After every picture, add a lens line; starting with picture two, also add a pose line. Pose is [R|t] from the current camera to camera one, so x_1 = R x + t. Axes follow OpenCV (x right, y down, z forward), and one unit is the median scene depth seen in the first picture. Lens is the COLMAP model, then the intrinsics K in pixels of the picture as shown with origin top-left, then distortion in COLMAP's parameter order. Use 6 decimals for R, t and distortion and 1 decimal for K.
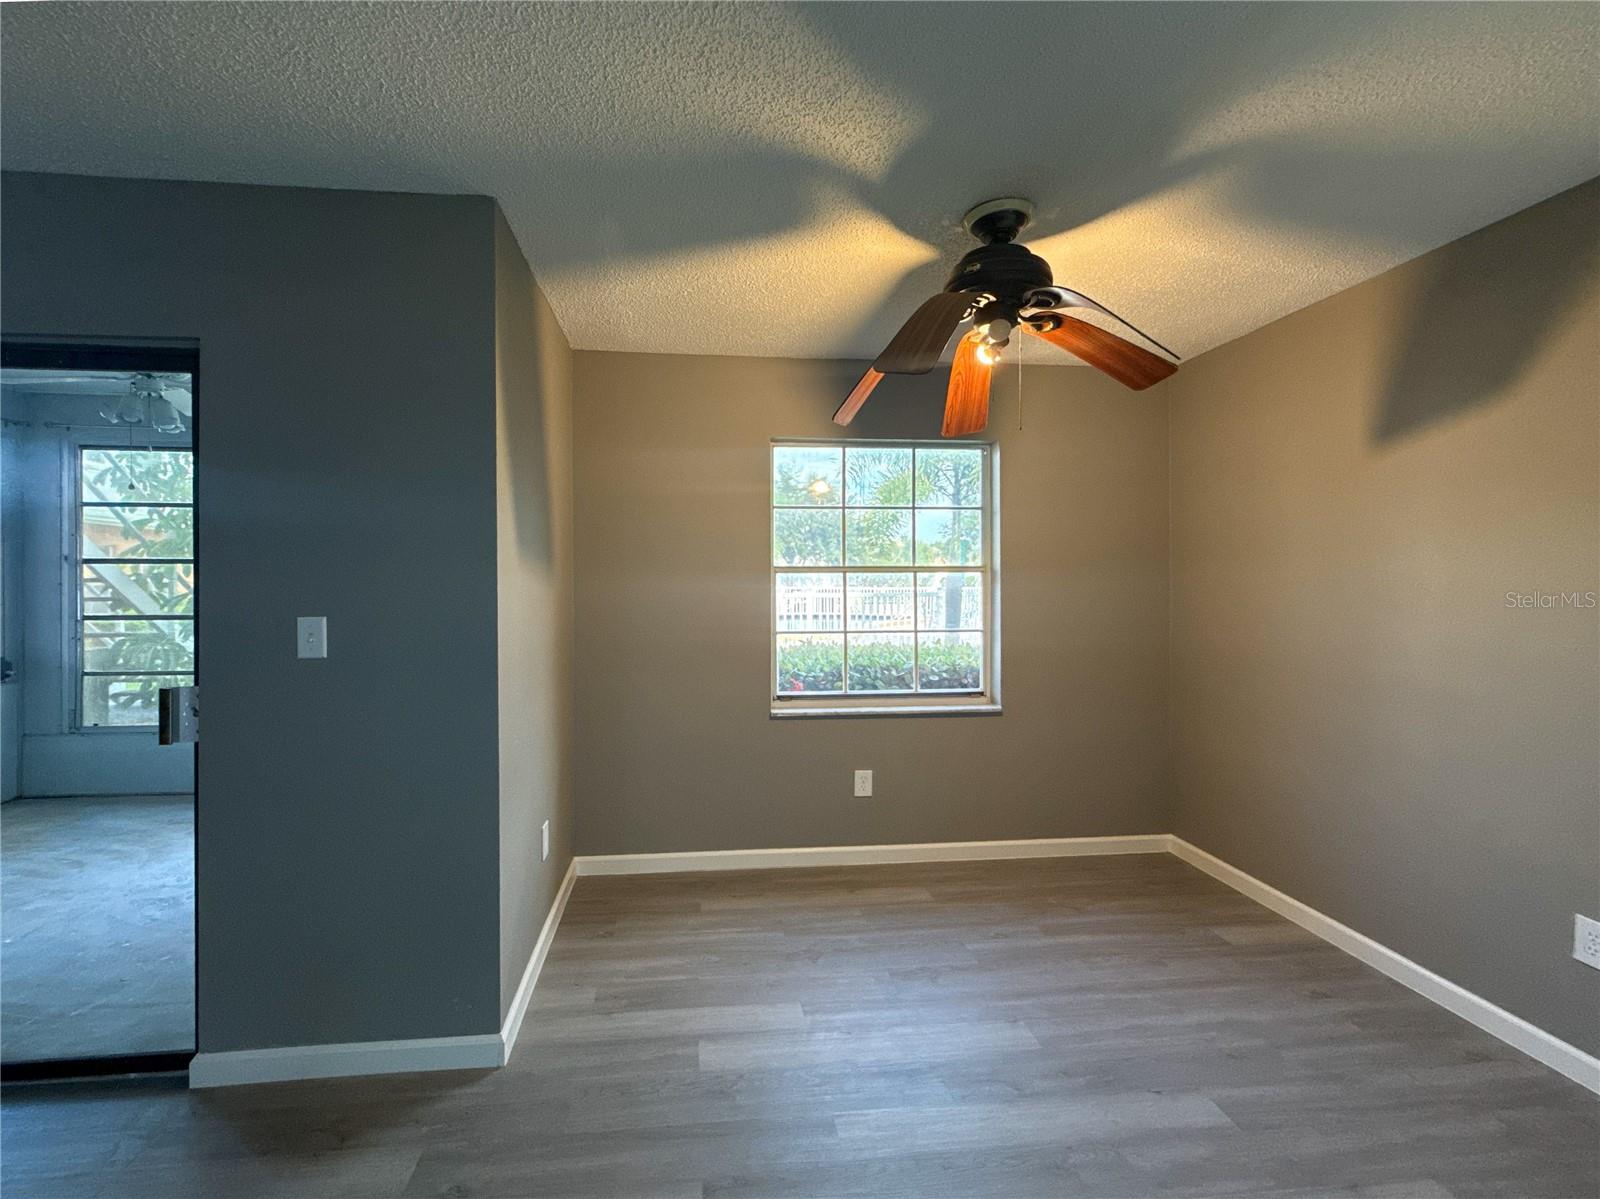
lens RADIAL K [[718.4, 0, 768.1], [0, 718.4, 584.9], [0, 0, 1]] dist [-0.001810, 0.000558]
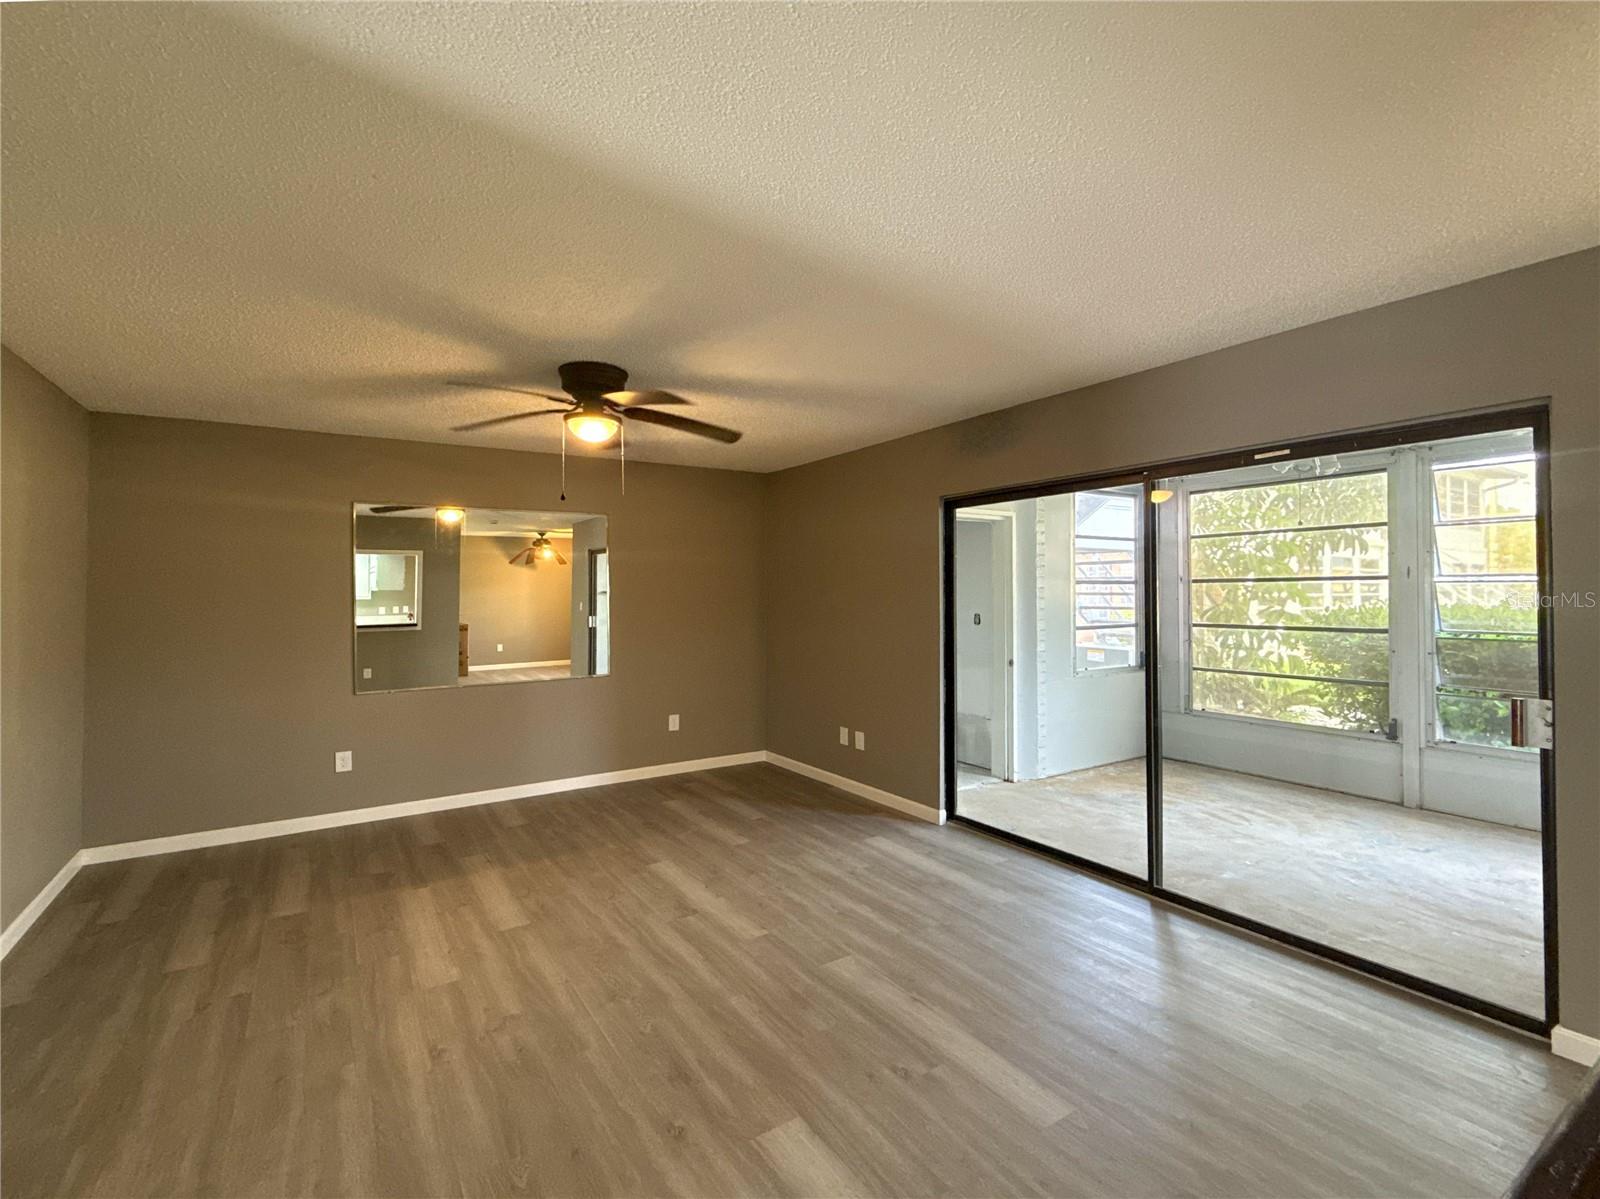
lens RADIAL K [[718.4, 0, 768.1], [0, 718.4, 584.9], [0, 0, 1]] dist [-0.001810, 0.000558]
pose [[0.441238, -0.011673, -0.897314, -0.184193], [0.002411, 0.999927, -0.011823, -0.018585], [0.897387, 0.003053, 0.441234, -0.357024]]
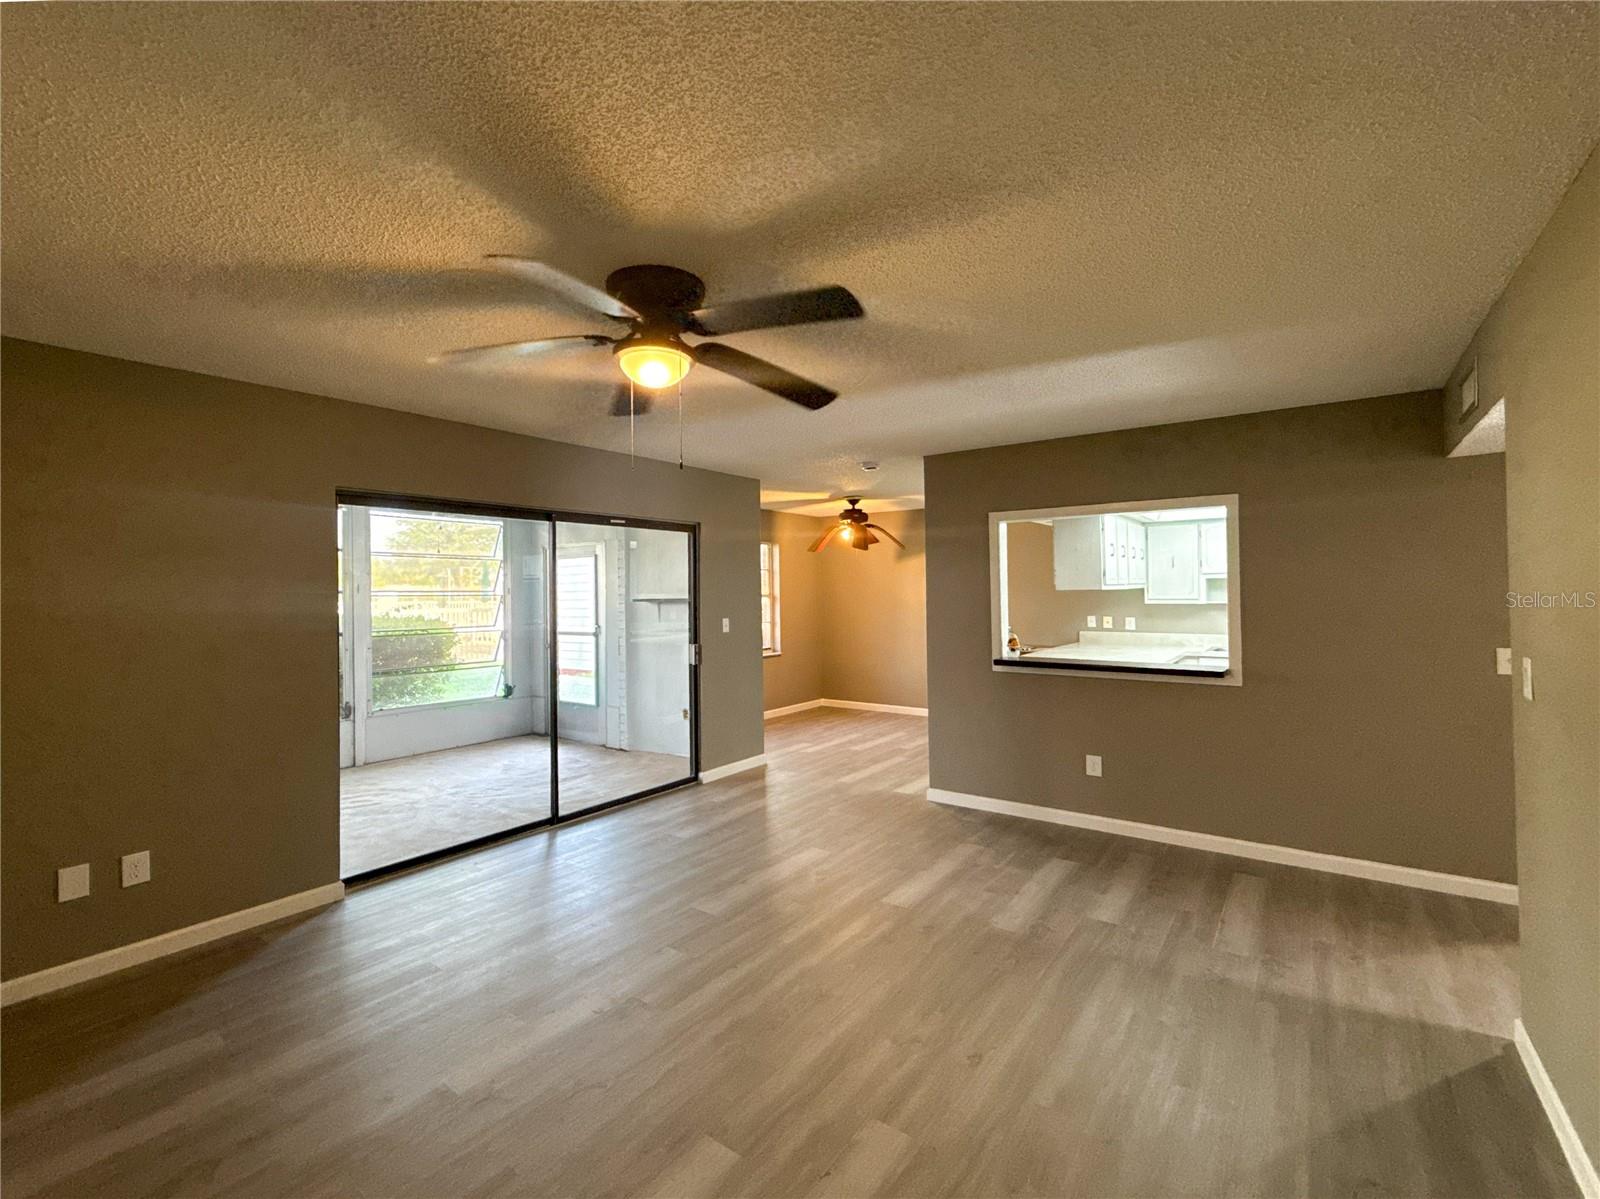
lens RADIAL K [[718.4, 0, 768.1], [0, 718.4, 584.9], [0, 0, 1]] dist [-0.001810, 0.000558]
pose [[0.685192, 0.001060, 0.728361, -1.543830], [0.011461, 0.999859, -0.012237, -0.030846], [-0.728272, 0.016732, 0.685084, -0.664477]]
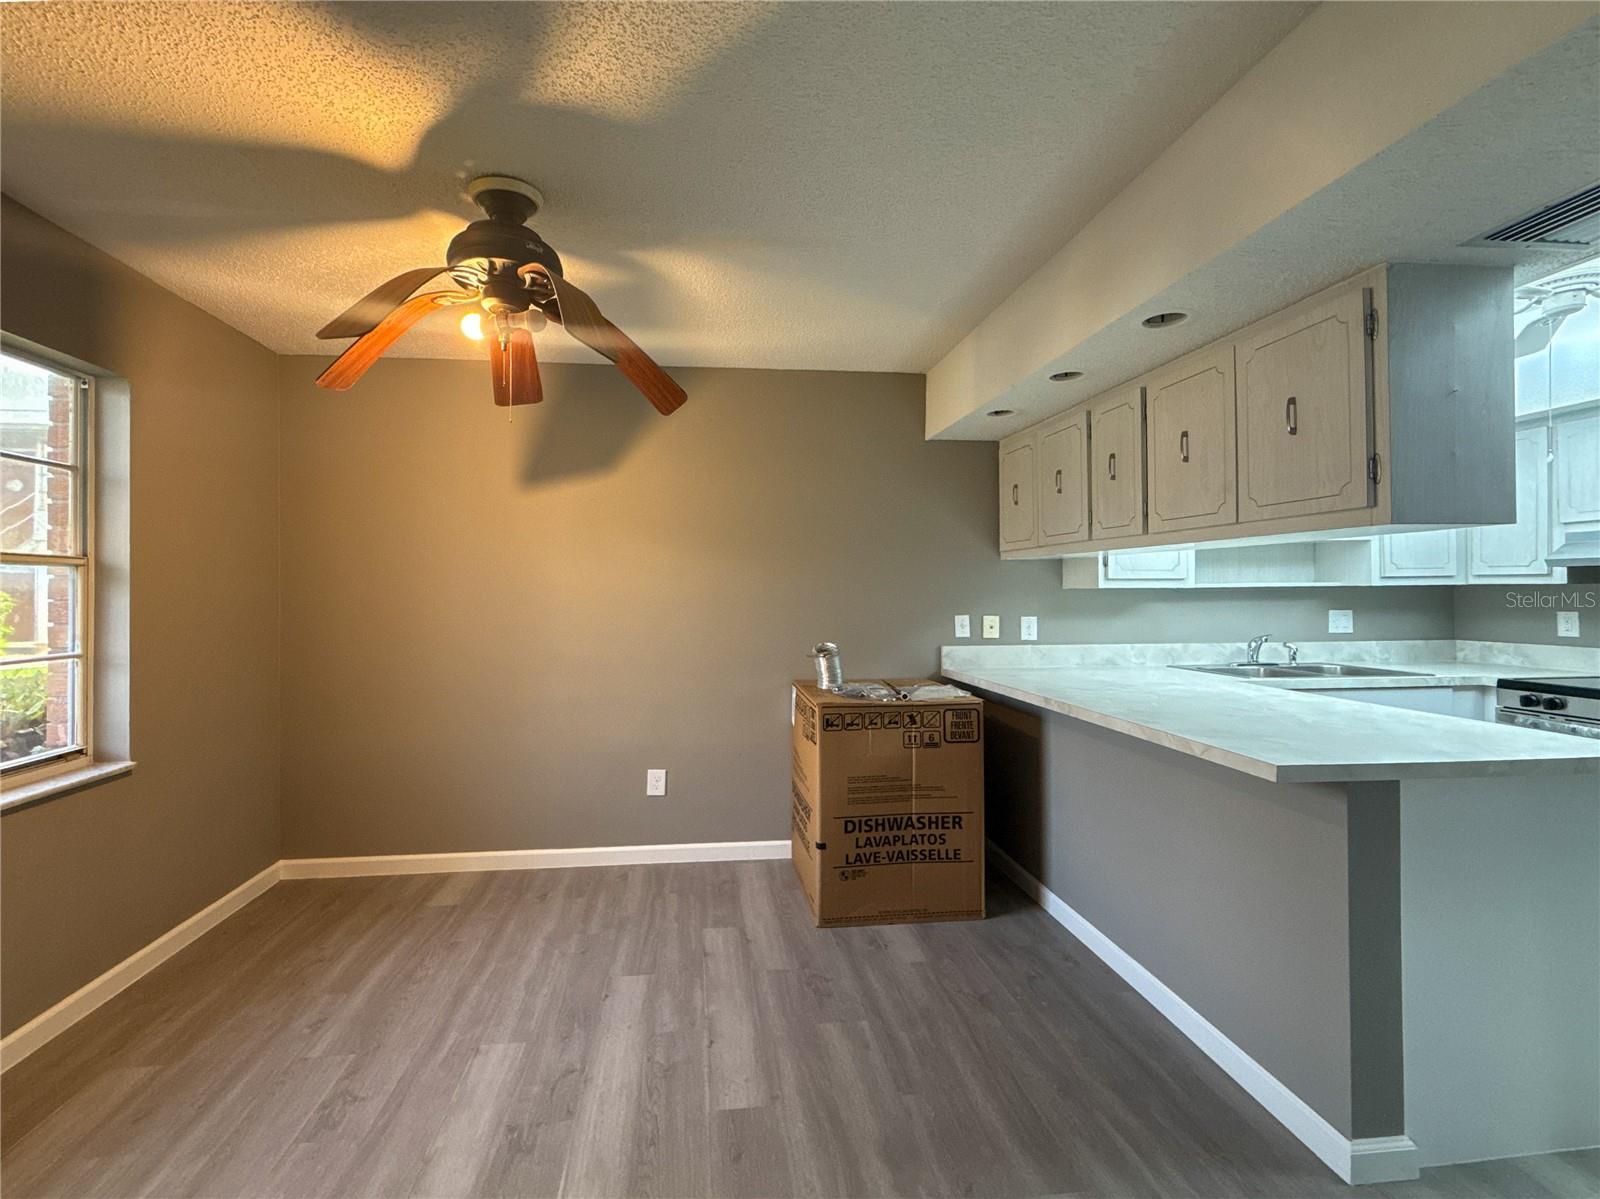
lens RADIAL K [[718.4, 0, 768.1], [0, 718.4, 584.9], [0, 0, 1]] dist [-0.001810, 0.000558]
pose [[0.000383, 0.012042, 0.999927, -0.387067], [0.007351, 0.999900, -0.012044, 0.012712], [-0.999973, 0.007355, 0.000294, 0.404598]]
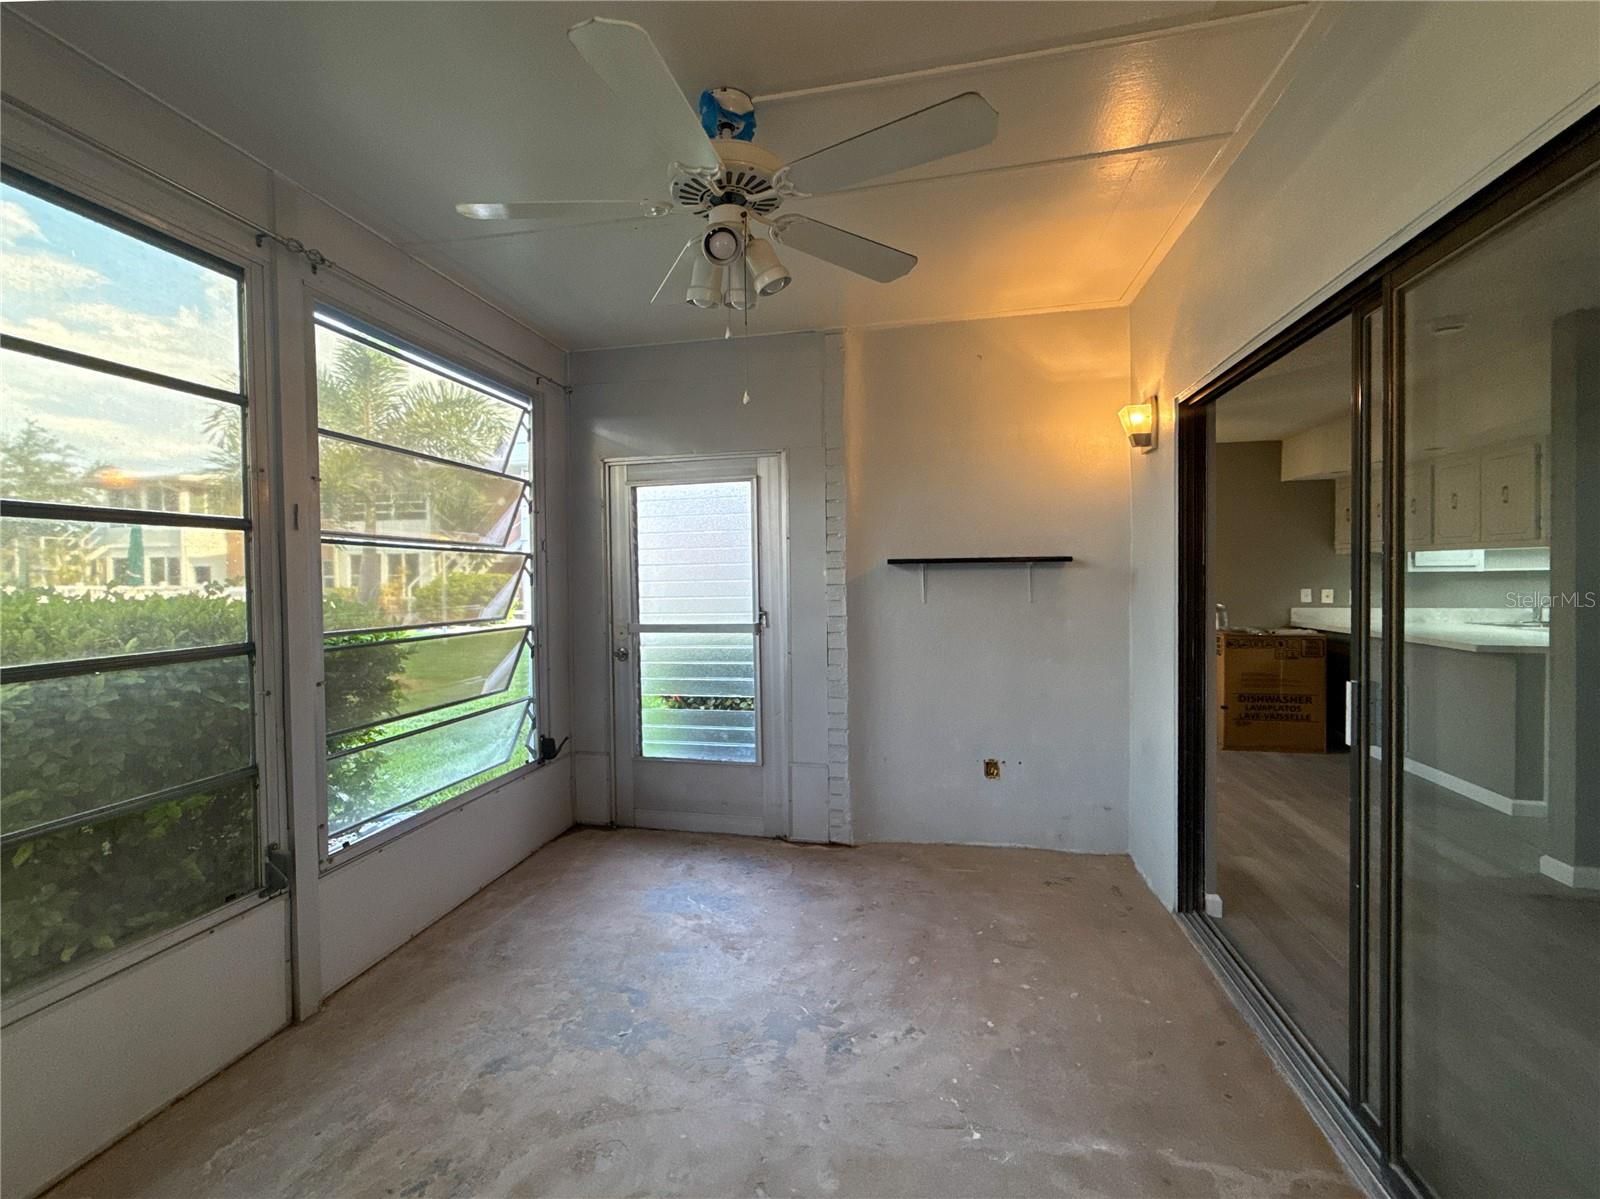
lens RADIAL K [[726.8, 0, 768.7], [0, 726.8, 582.5], [0, 0, 1]] dist [-0.001726, -0.000230]
pose [[0.320104, -0.011822, 0.947309, -1.405625], [0.010601, 0.999904, 0.008896, 0.002191], [-0.947323, 0.007195, 0.320198, 0.789051]]
